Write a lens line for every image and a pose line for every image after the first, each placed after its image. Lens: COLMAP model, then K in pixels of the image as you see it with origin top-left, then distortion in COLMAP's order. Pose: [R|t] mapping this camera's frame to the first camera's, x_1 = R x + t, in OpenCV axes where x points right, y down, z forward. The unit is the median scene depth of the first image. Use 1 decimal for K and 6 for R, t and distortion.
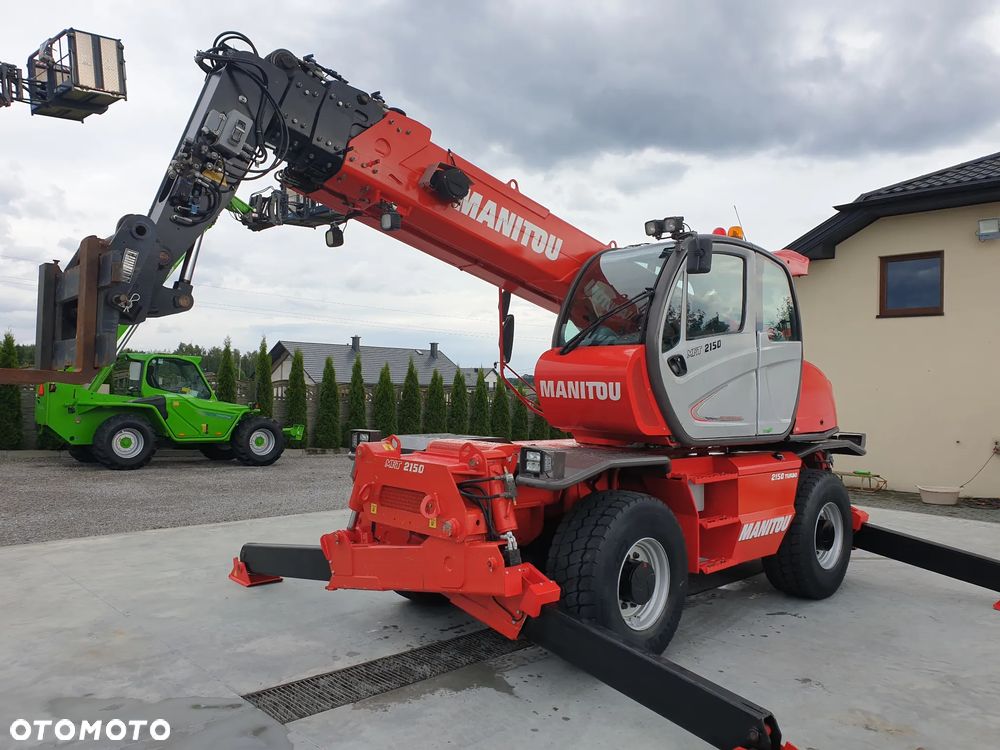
lens RADIAL K [[776.9, 0, 496.7], [0, 776.9, 358.5], [0, 0, 1]] dist [0.023993, -0.008143]
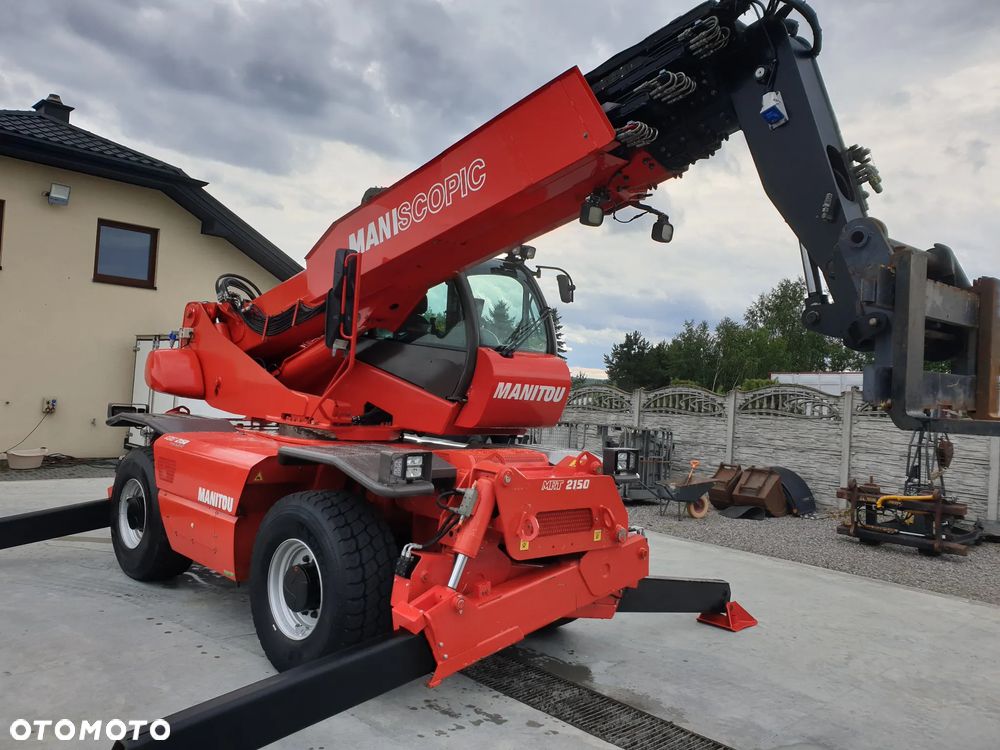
lens RADIAL K [[784.9, 0, 478.6], [0, 784.9, 369.2], [0, 0, 1]] dist [0.027351, 0.008070]
pose [[0.011884, -0.000065, 0.999929, -0.964236], [-0.098185, 0.995167, 0.001232, 0.013143], [-0.995097, -0.098193, 0.011820, 1.033234]]
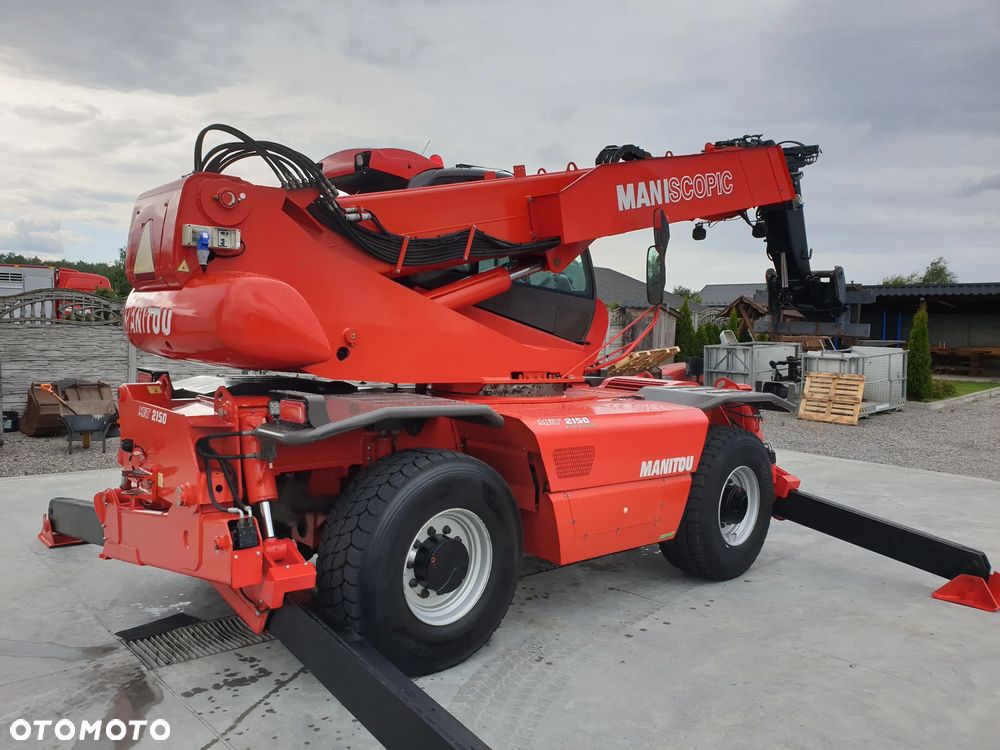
lens RADIAL K [[776.9, 0, 496.7], [0, 776.9, 358.5], [0, 0, 1]] dist [0.023993, -0.008143]
pose [[-0.997867, -0.057618, 0.030693, 0.191280], [-0.057636, 0.998338, 0.000281, 0.093364], [-0.030658, -0.001488, -0.999529, 2.270132]]
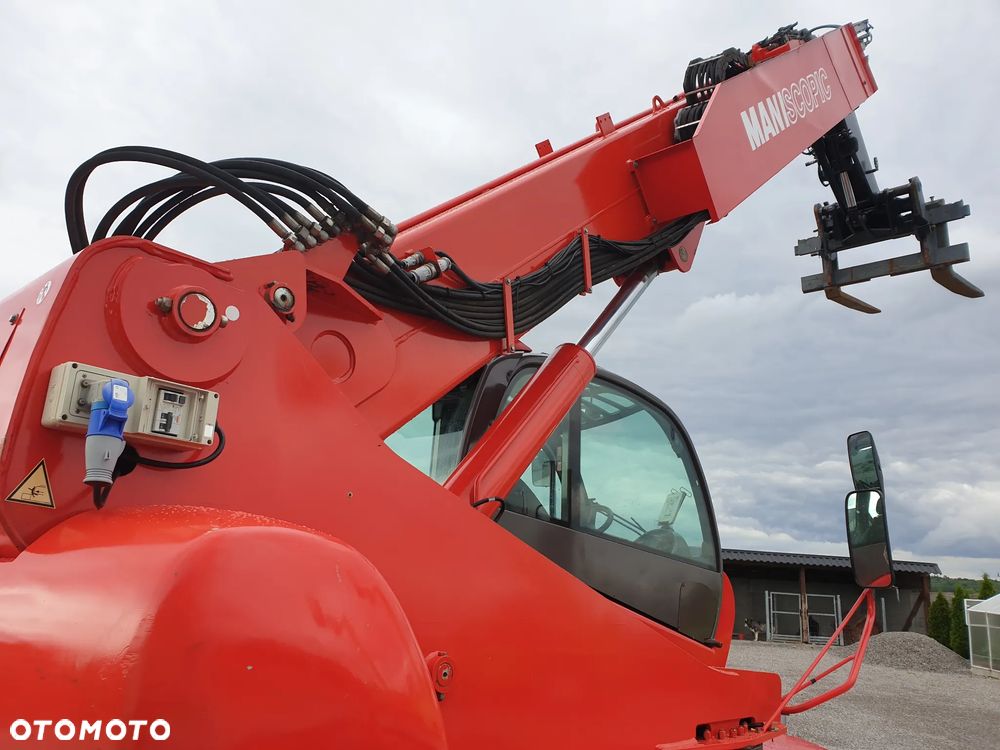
lens RADIAL K [[770.9, 0, 500.9], [0, 770.9, 395.6], [0, 0, 1]] dist [0.000086, 0.003569]
pose [[-0.990149, -0.103191, -0.094635, 0.385090], [-0.073495, 0.958337, -0.276023, 0.054469], [0.119175, -0.266348, -0.956481, 1.822474]]
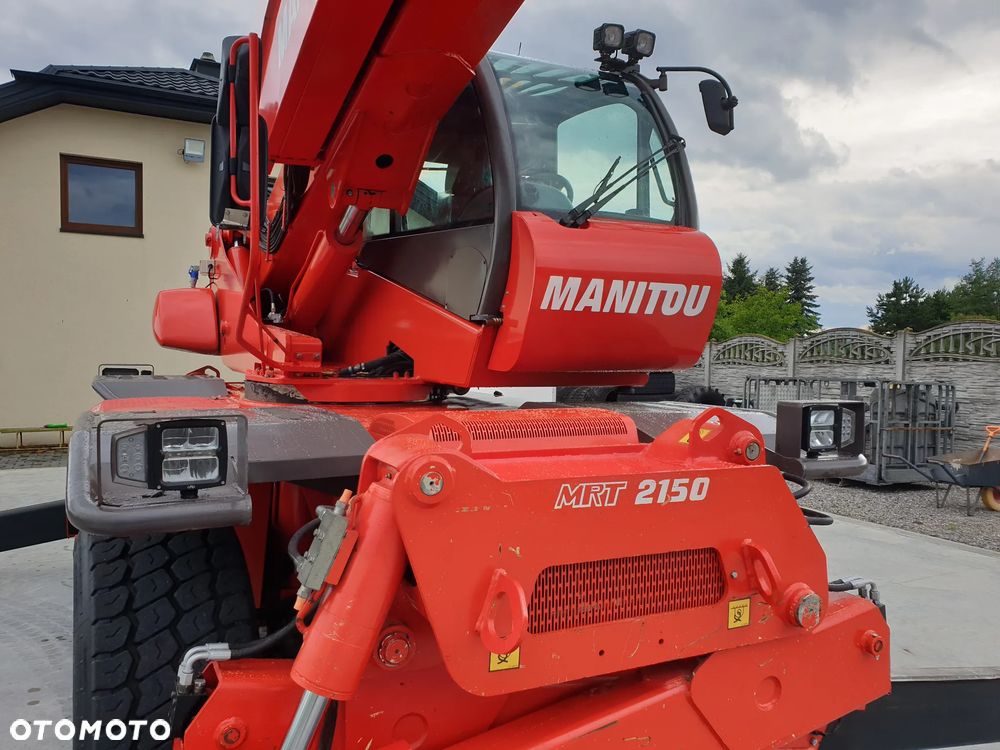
lens RADIAL K [[787.9, 0, 499.6], [0, 787.9, 388.7], [0, 0, 1]] dist [0.012042, 0.002654]
pose [[0.288144, -0.064531, 0.955410, -0.439720], [-0.043085, 0.995843, 0.080255, 0.062372], [-0.956617, -0.064289, 0.284166, 0.900087]]
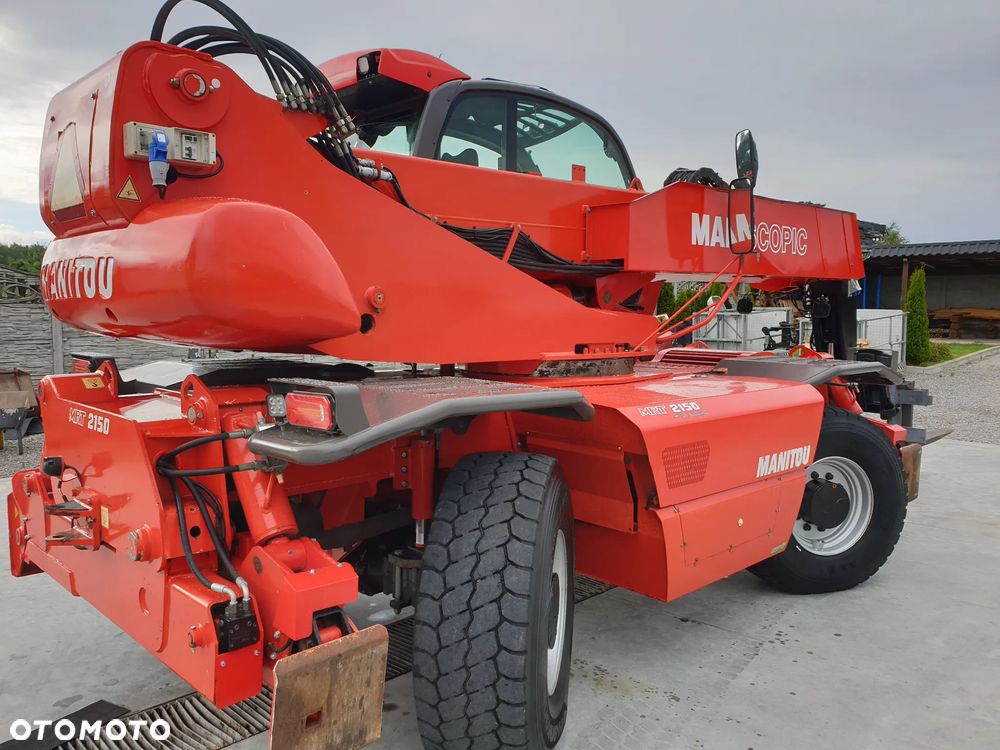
lens RADIAL K [[788.7, 0, 500.0], [0, 788.7, 375.0], [0, 0, 1]] dist [0.016639, 0.003775]
pose [[-0.998608, -0.031048, -0.042641, 0.300661], [-0.033188, 0.998177, 0.050418, 0.102964], [0.040998, 0.051763, -0.997817, 2.048361]]
